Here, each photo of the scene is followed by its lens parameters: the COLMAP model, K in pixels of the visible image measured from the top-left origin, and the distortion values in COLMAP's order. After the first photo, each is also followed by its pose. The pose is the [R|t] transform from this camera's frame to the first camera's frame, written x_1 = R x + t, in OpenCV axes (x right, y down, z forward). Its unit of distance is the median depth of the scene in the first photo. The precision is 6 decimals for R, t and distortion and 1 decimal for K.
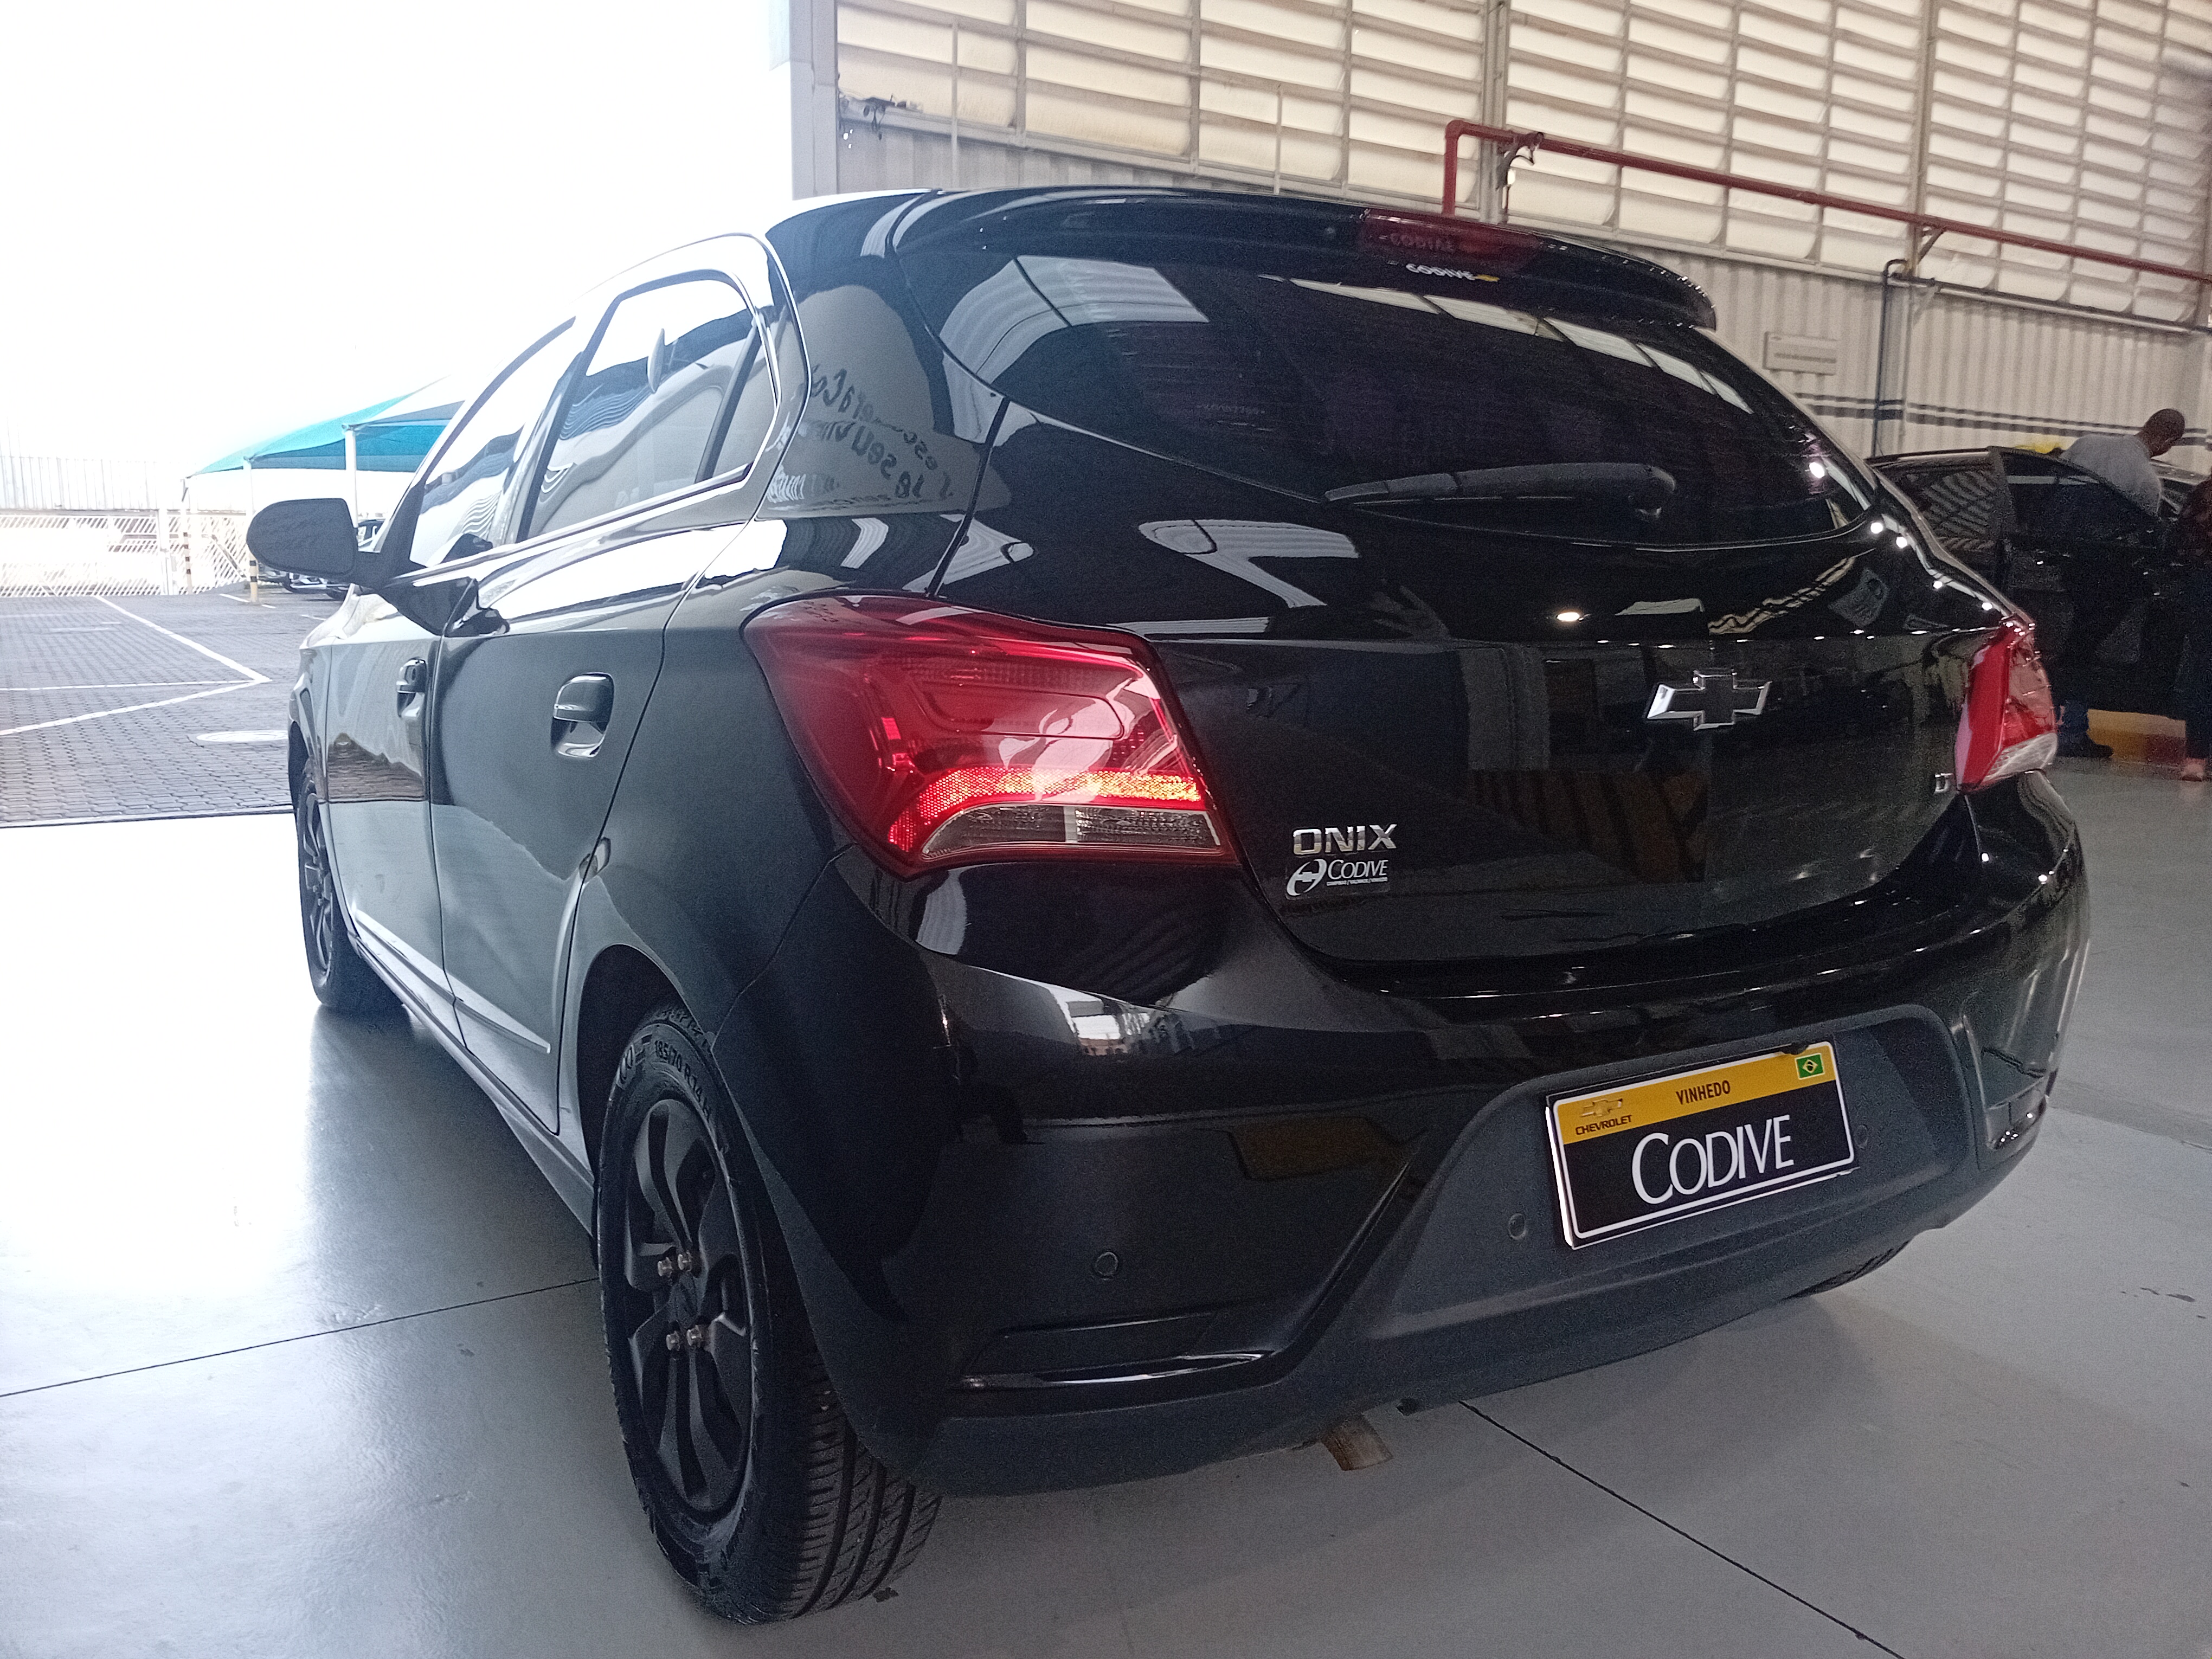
lens RADIAL K [[1682.8, 0, 1106.0], [0, 1682.8, 829.5], [0, 0, 1]] dist [0.102009, -0.195734]
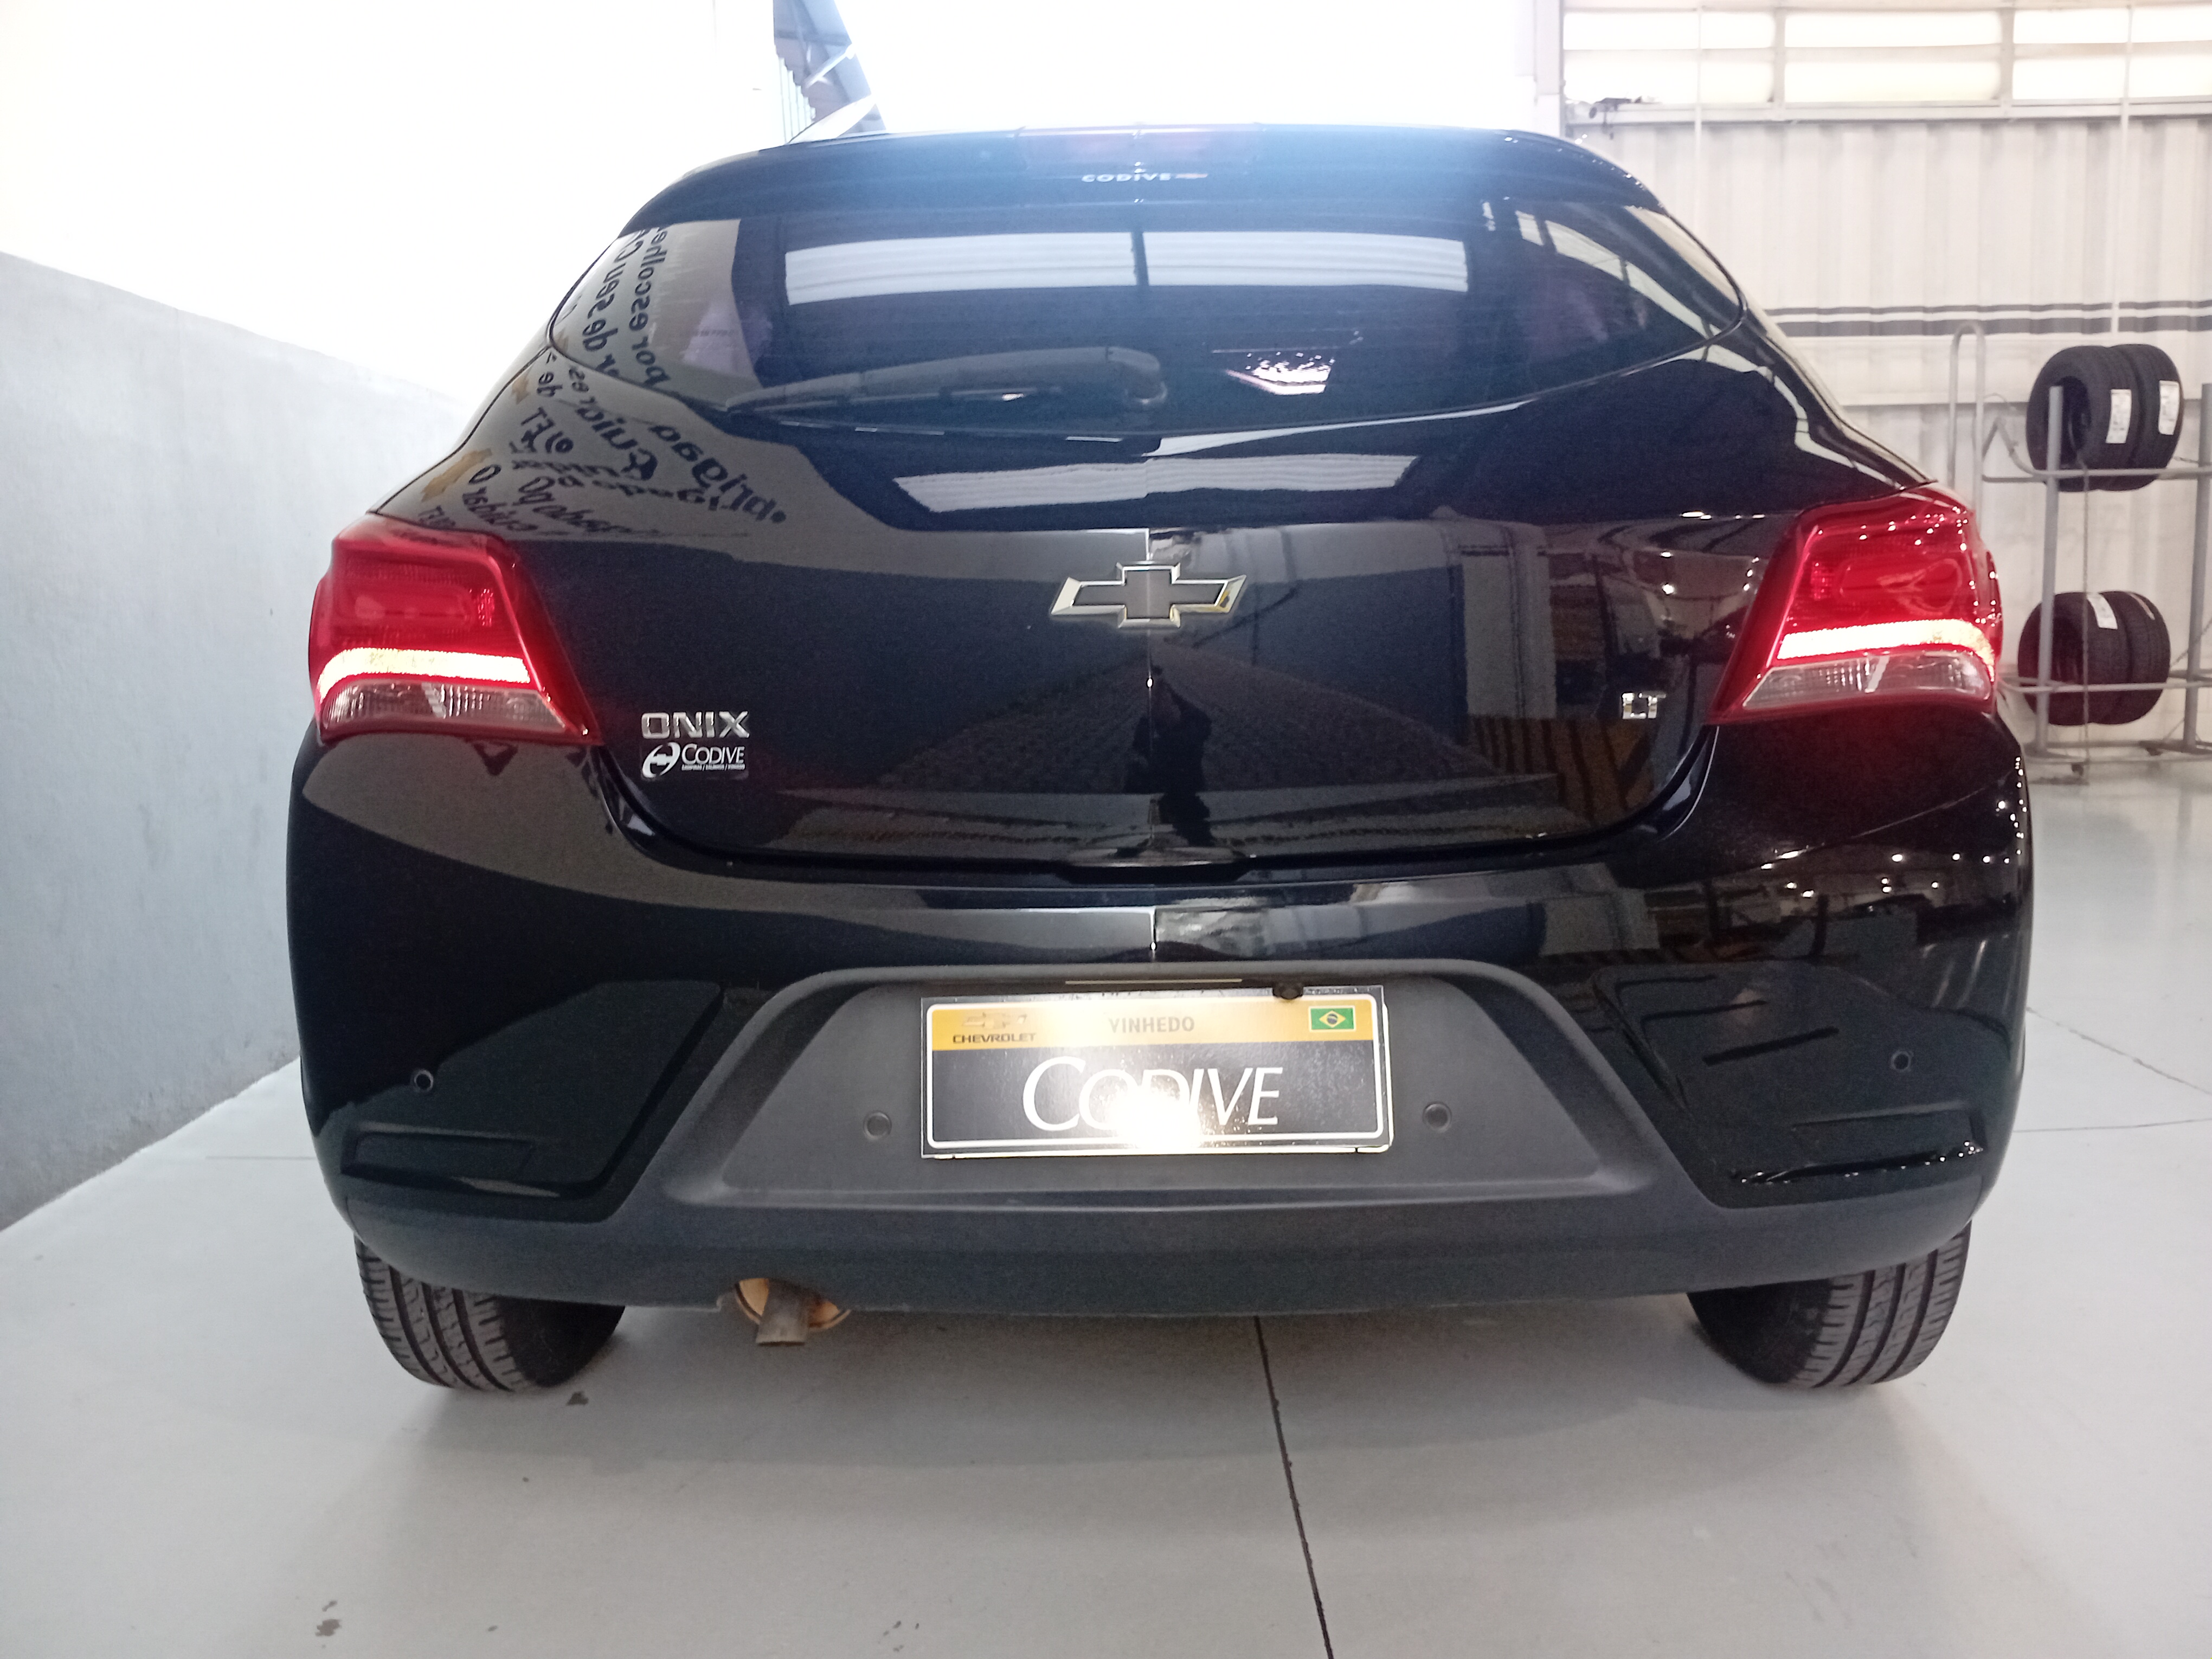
lens RADIAL K [[1682.8, 0, 1106.0], [0, 1682.8, 829.5], [0, 0, 1]] dist [0.102009, -0.195734]
pose [[0.849650, 0.039934, -0.525833, 0.879038], [-0.052691, 0.998568, -0.009303, 0.064220], [0.524708, 0.035611, 0.850537, 0.228403]]
